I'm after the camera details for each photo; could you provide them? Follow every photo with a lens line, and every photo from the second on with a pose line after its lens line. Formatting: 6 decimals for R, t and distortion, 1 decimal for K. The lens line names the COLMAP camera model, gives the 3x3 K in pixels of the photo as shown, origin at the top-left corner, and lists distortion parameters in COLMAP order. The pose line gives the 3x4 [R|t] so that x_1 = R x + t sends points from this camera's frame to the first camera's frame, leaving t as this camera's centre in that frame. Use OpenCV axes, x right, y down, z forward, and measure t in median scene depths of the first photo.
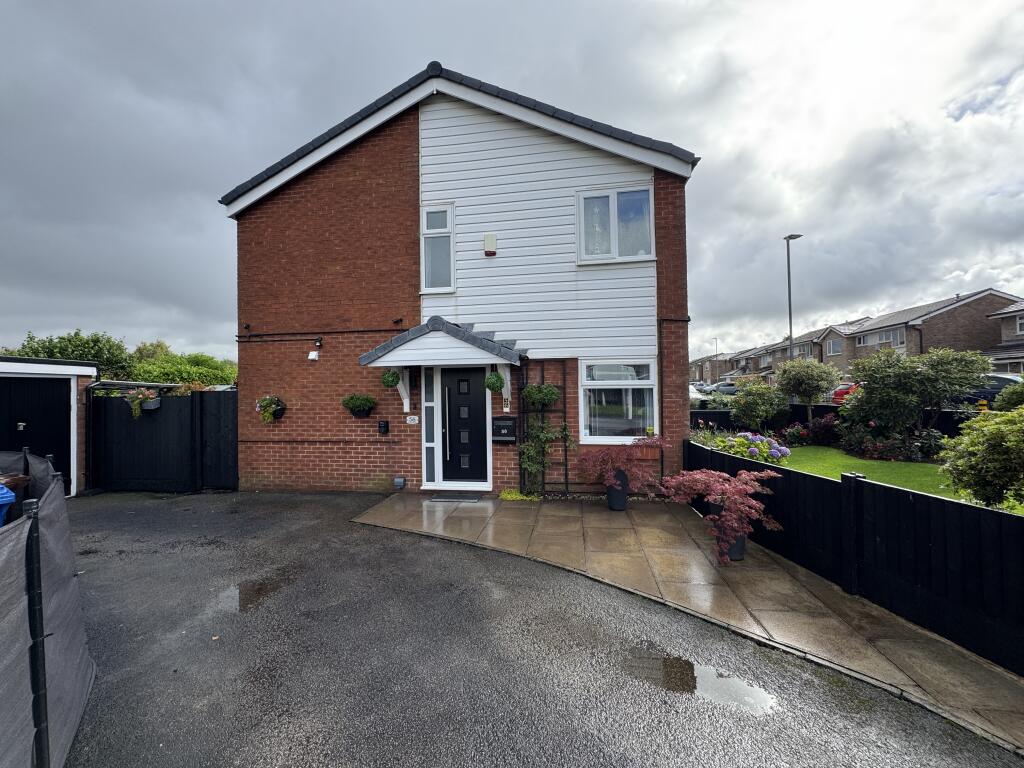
lens RADIAL K [[407.8, 0, 508.7], [0, 407.8, 386.8], [0, 0, 1]] dist [-0.001008, -0.000221]
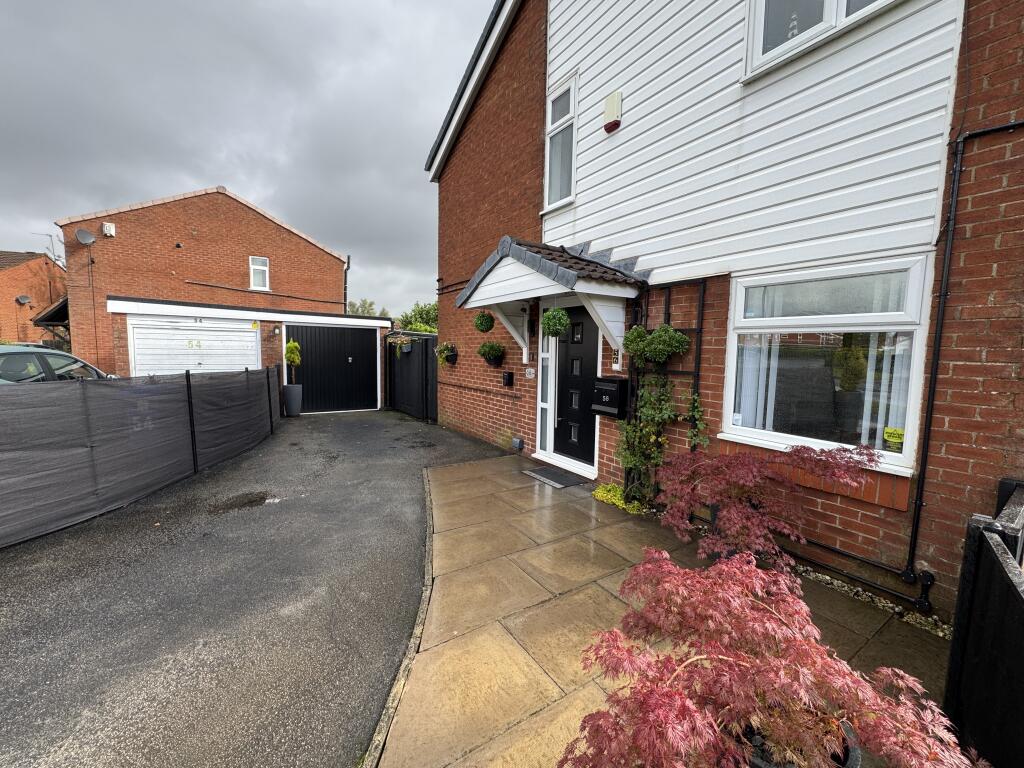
lens RADIAL K [[407.8, 0, 513.5], [0, 407.8, 384.8], [0, 0, 1]] dist [-0.001008, -0.000221]
pose [[0.667430, 0.089889, -0.739227, 0.366286], [-0.020851, 0.994554, 0.102111, 0.020714], [0.744381, -0.052738, 0.665670, 0.423959]]
